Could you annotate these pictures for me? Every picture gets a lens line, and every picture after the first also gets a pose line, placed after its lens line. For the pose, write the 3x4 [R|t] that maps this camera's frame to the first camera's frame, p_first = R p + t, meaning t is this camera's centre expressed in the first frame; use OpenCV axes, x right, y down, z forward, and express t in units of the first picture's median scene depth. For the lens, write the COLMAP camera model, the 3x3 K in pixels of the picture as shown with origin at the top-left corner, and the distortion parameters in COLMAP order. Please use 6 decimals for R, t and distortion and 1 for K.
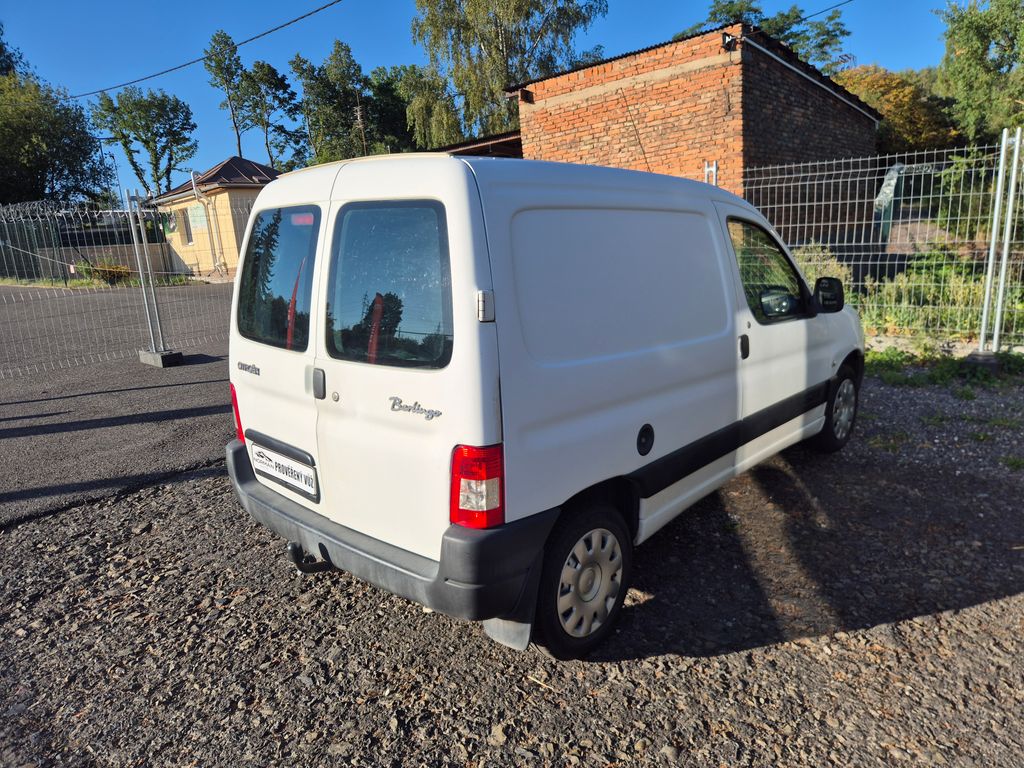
lens RADIAL K [[673.4, 0, 510.0], [0, 673.4, 382.1], [0, 0, 1]] dist [0.050566, -0.037794]
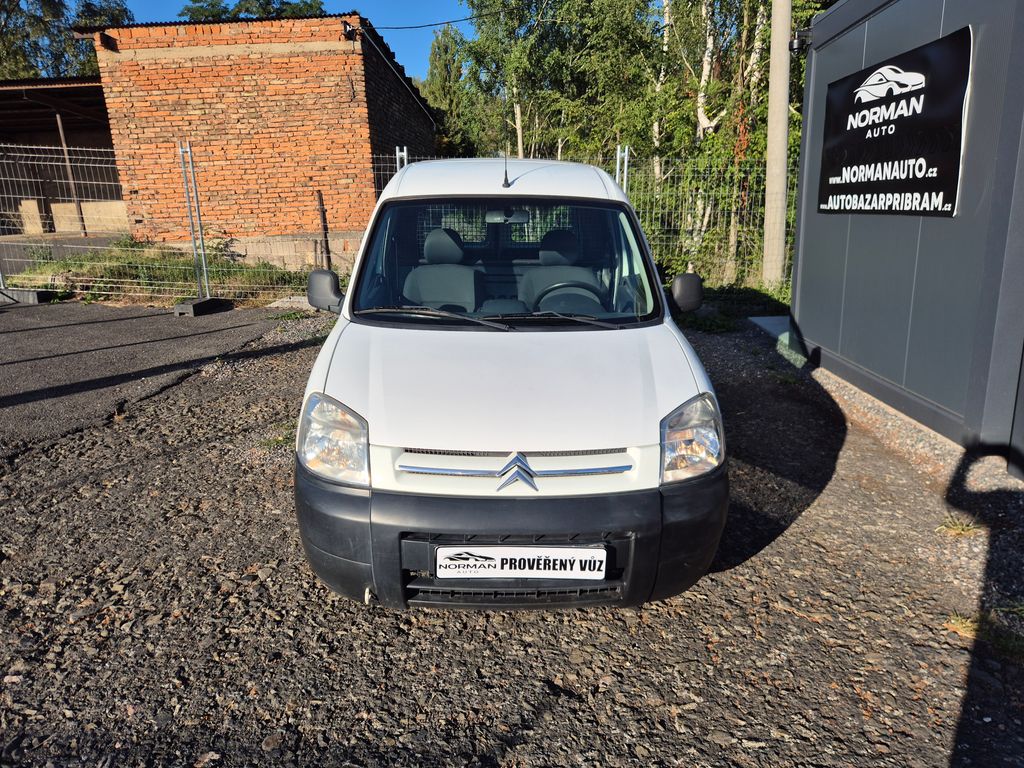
lens RADIAL K [[673.4, 0, 509.7], [0, 673.4, 387.4], [0, 0, 1]] dist [0.050566, -0.037794]
pose [[0.802657, -0.106224, 0.586905, -0.143575], [0.088436, 0.994332, 0.059018, 0.007739], [-0.589848, 0.004533, 0.807502, 0.005544]]
